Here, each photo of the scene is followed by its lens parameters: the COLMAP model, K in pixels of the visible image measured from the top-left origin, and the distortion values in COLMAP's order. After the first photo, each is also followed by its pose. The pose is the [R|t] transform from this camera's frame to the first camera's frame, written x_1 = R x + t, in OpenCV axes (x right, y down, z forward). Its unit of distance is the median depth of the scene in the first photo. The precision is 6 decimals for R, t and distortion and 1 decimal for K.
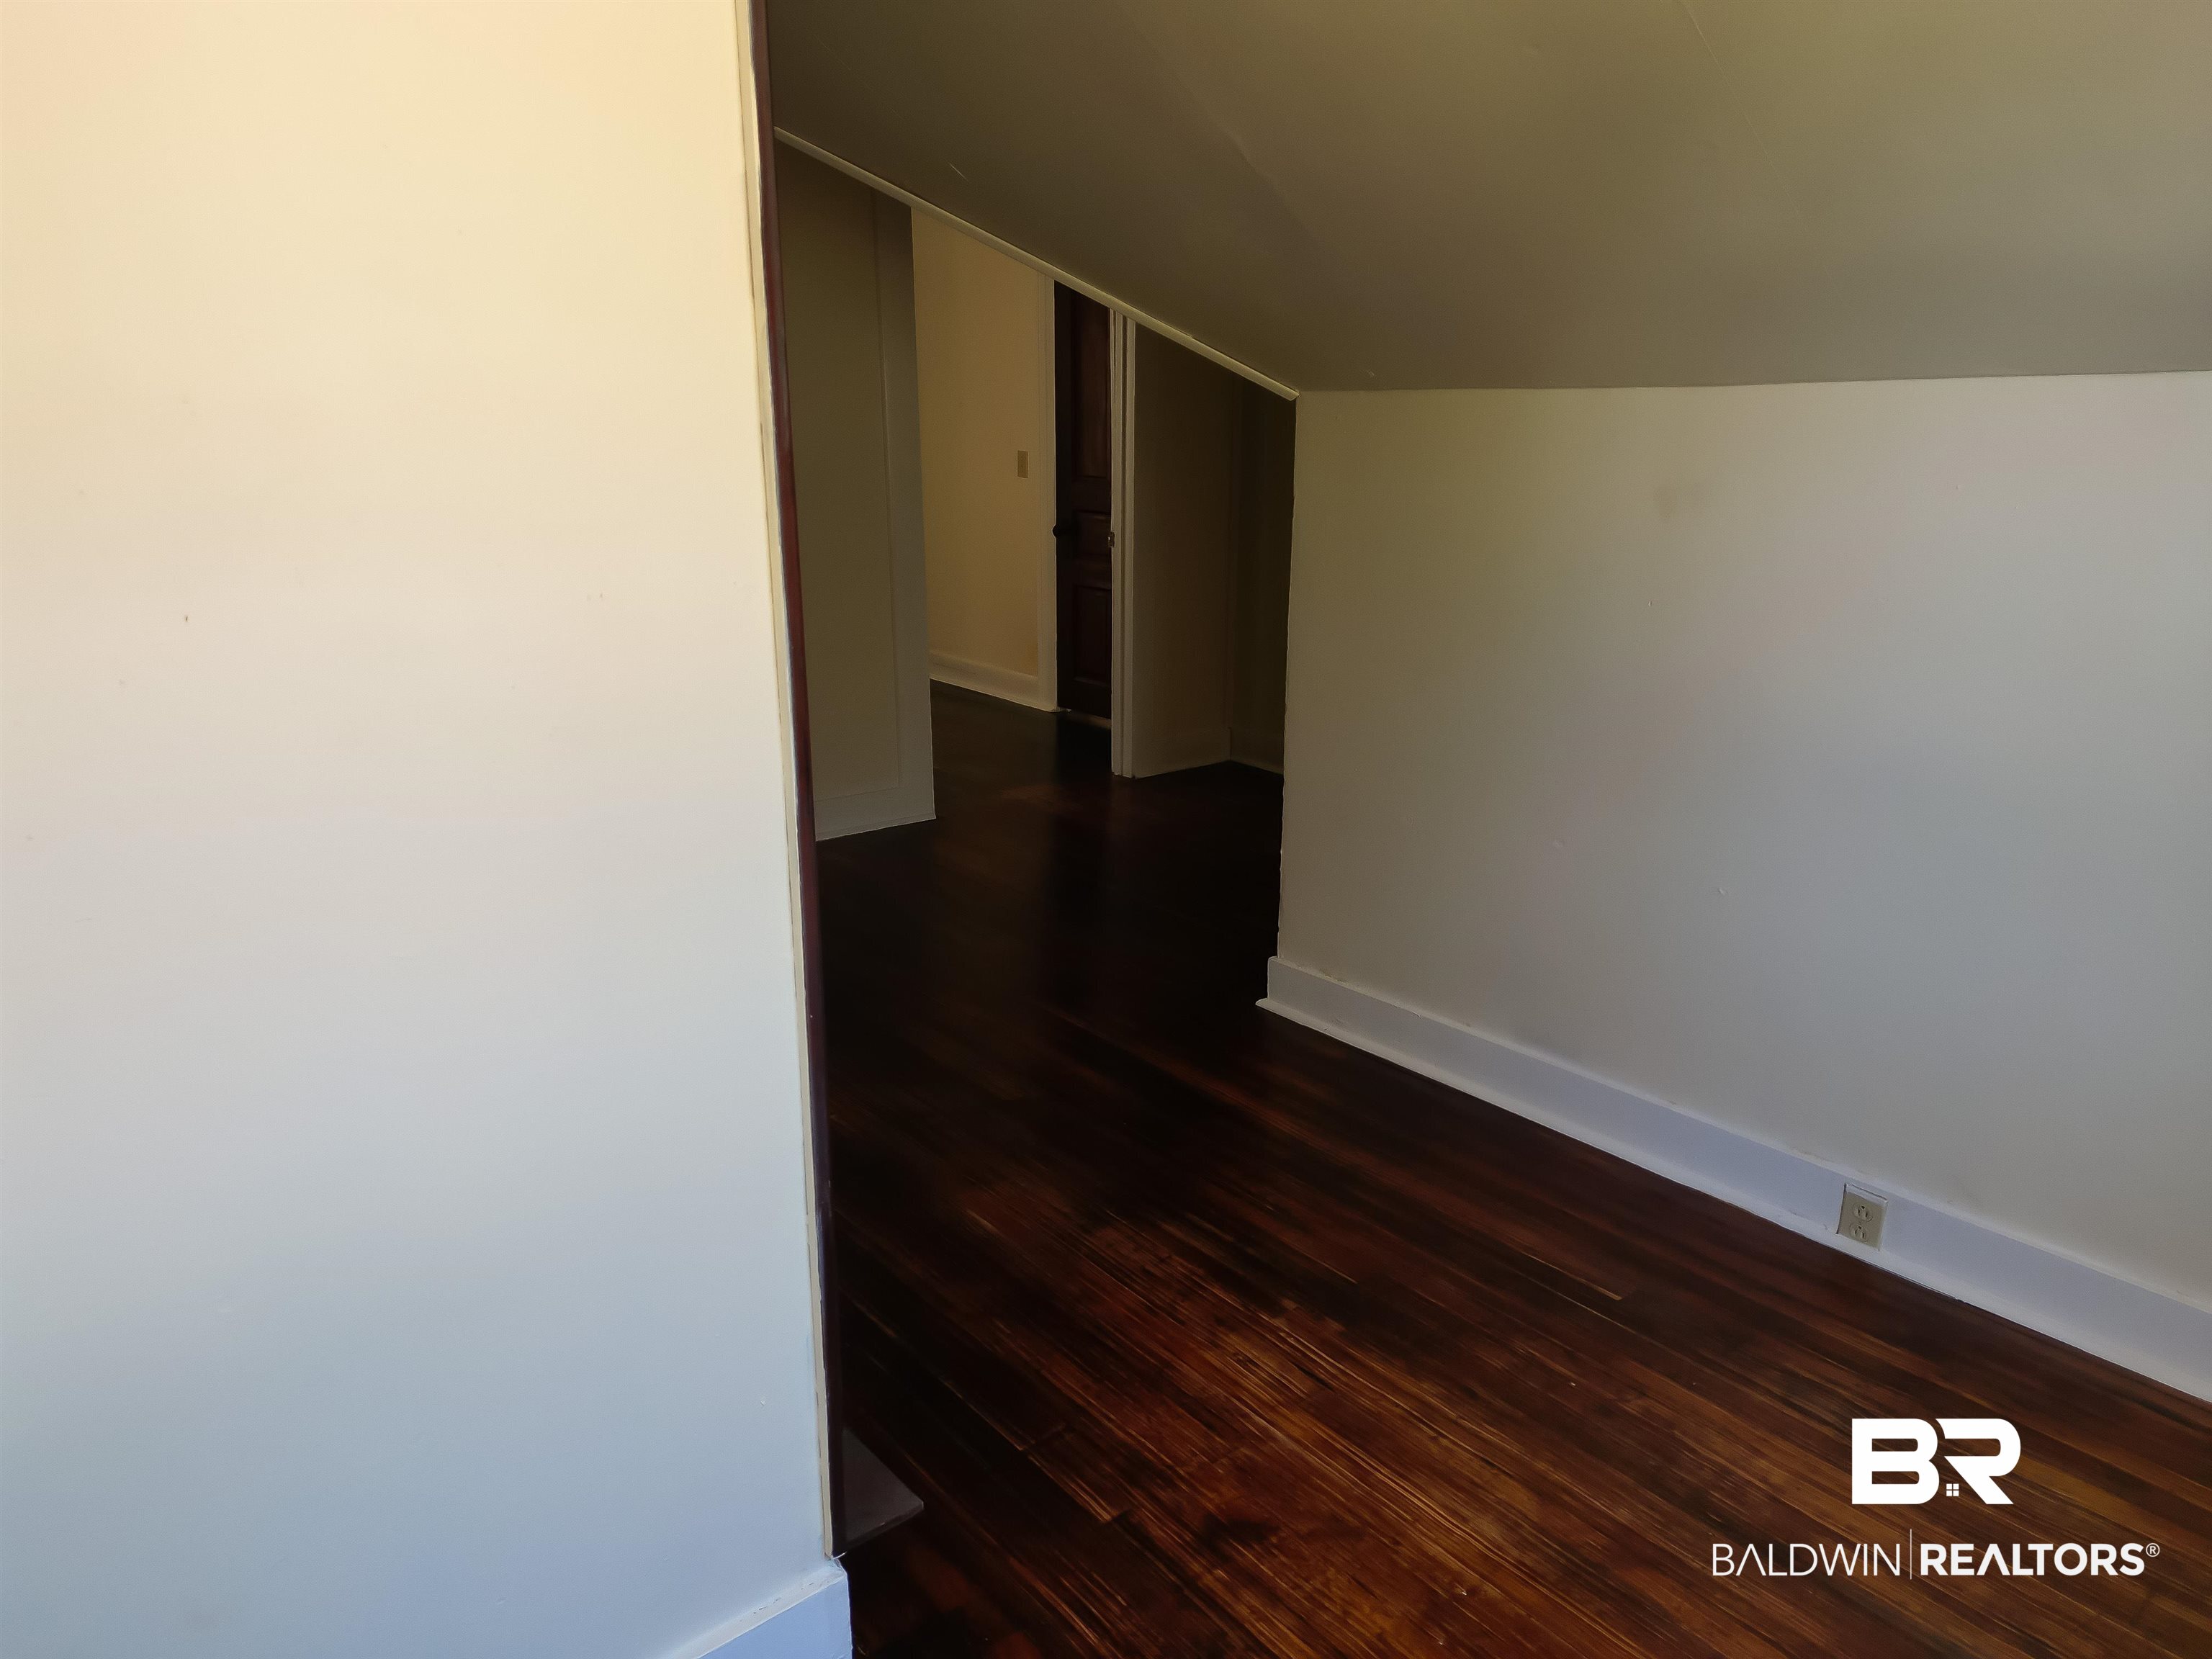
lens RADIAL K [[1555.5, 0, 1107.6], [0, 1555.5, 829.9], [0, 0, 1]] dist [0.075608, -0.052082]
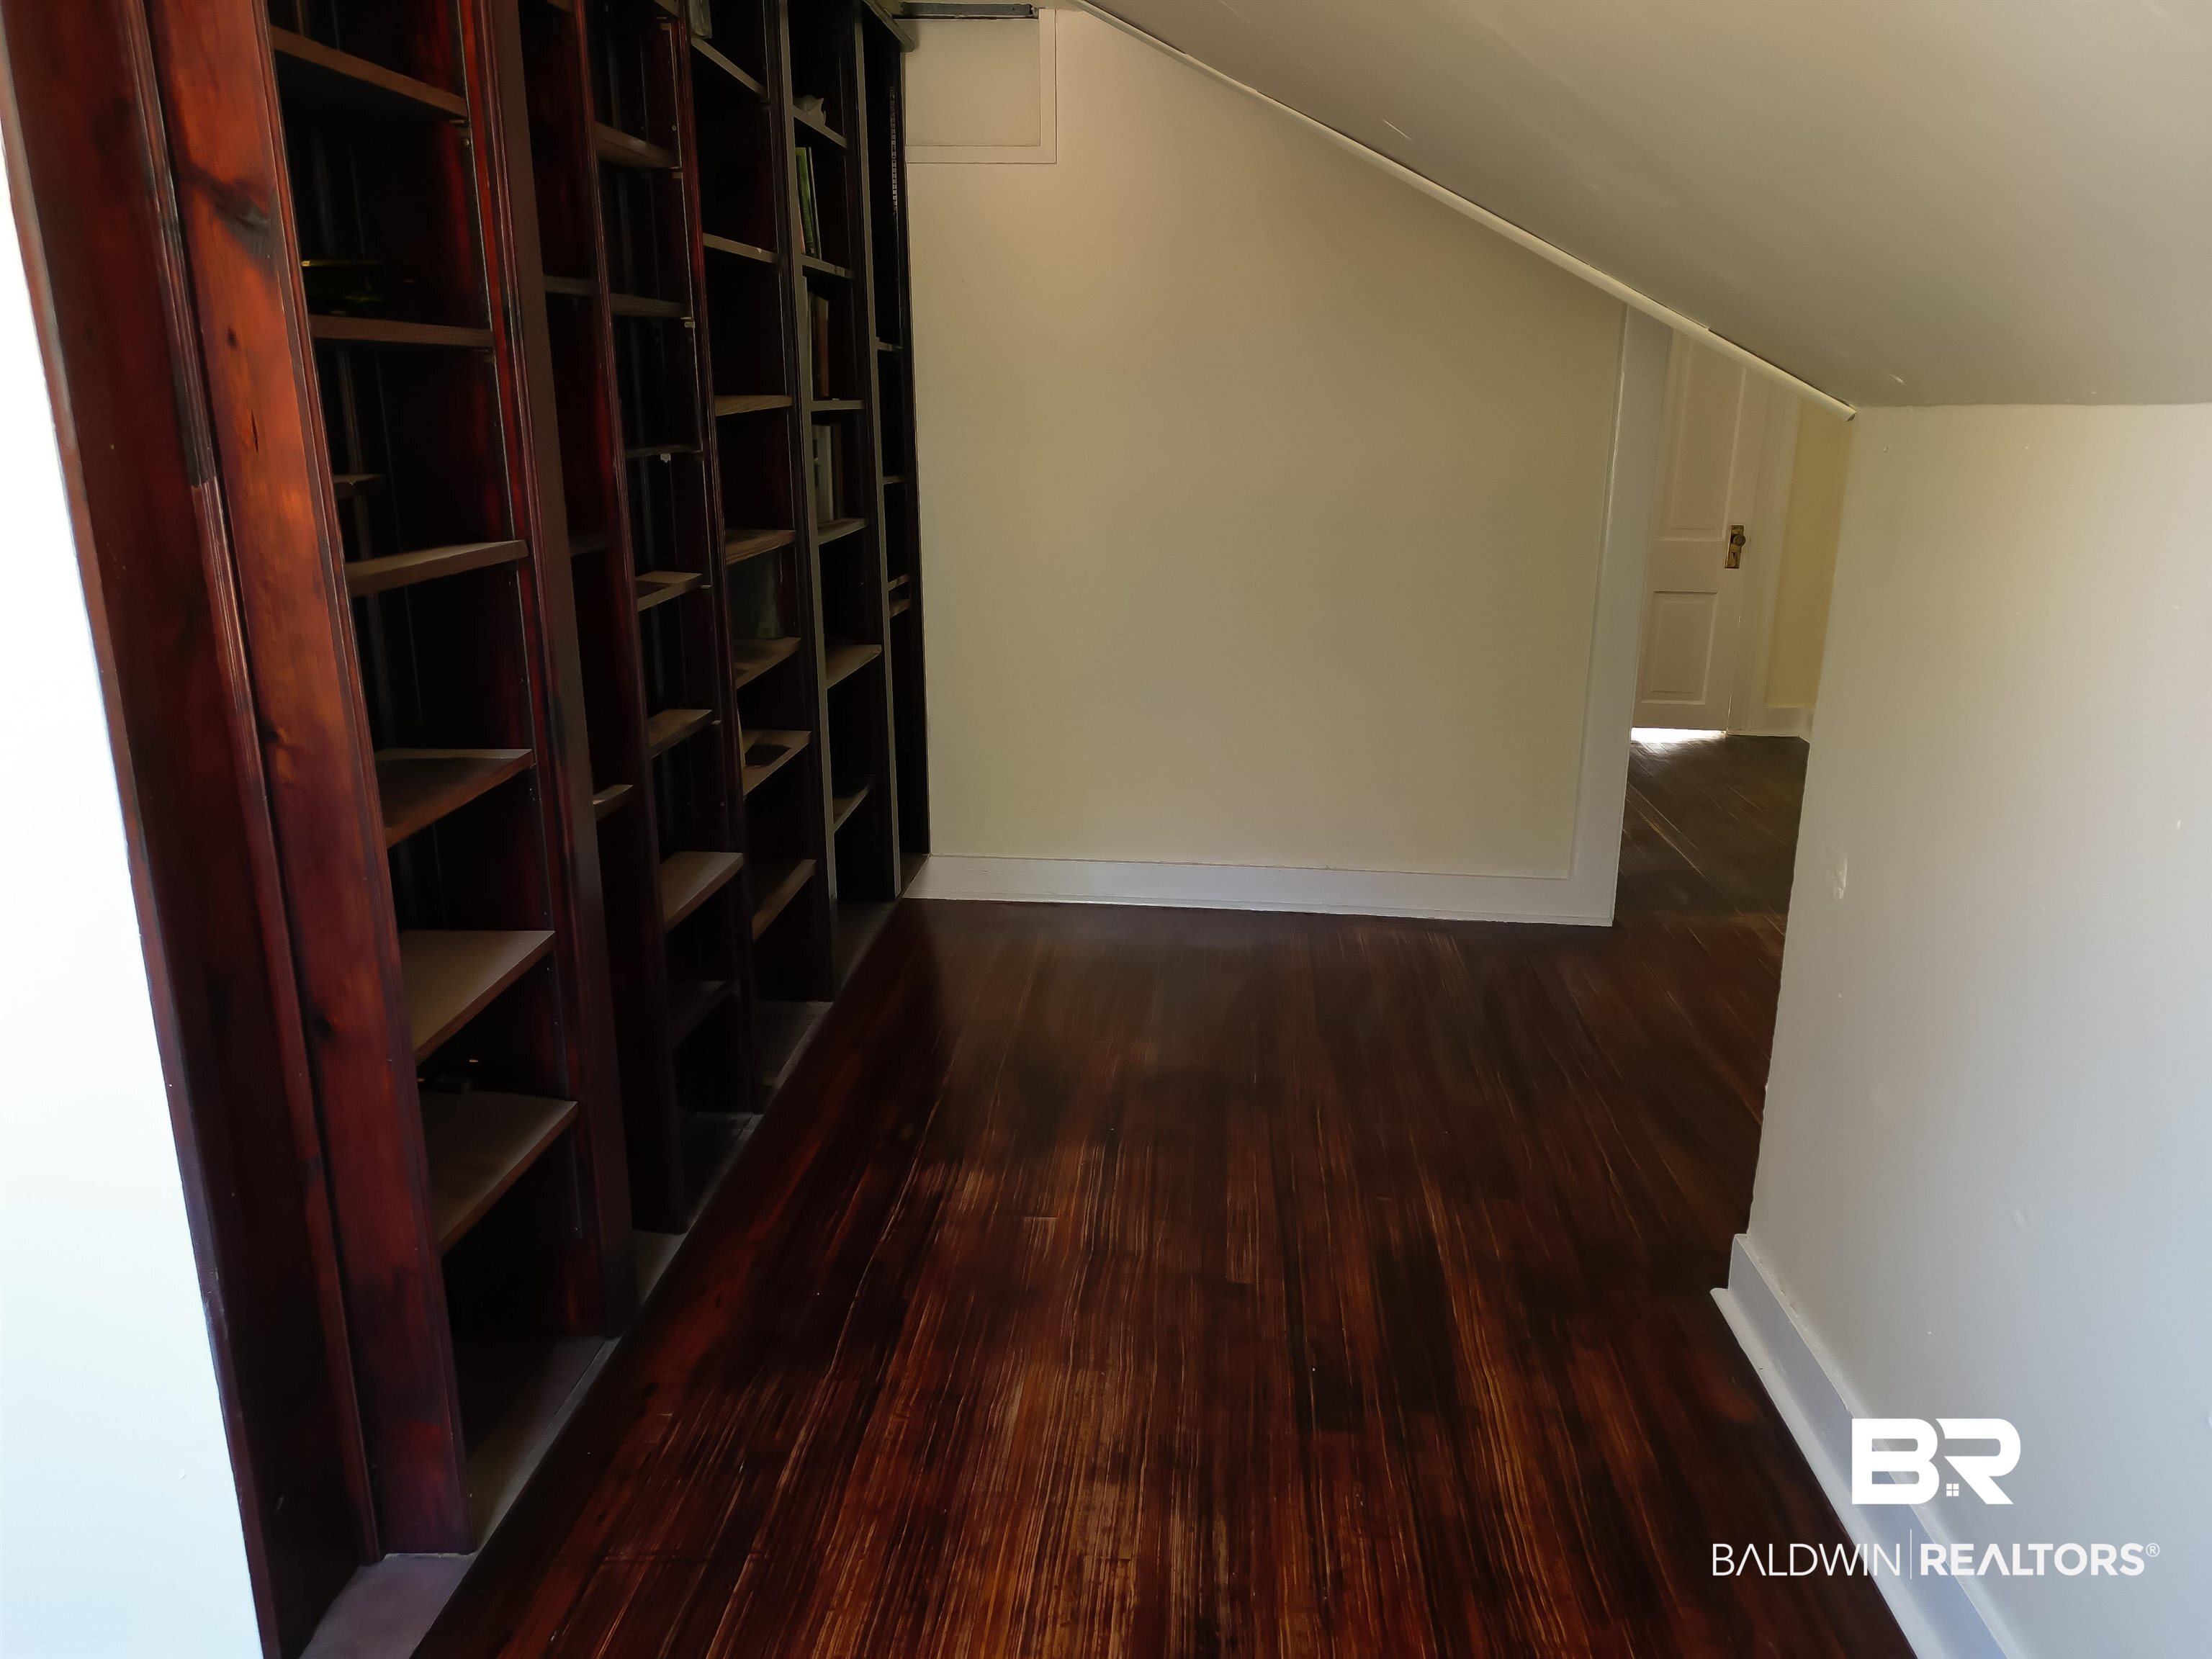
lens RADIAL K [[1555.5, 0, 1105.1], [0, 1555.5, 827.3], [0, 0, 1]] dist [0.075608, -0.052082]
pose [[0.718620, 0.185804, -0.670121, 0.456680], [-0.196851, 0.978582, 0.060232, -0.108138], [0.666960, 0.088630, 0.739804, 0.395819]]
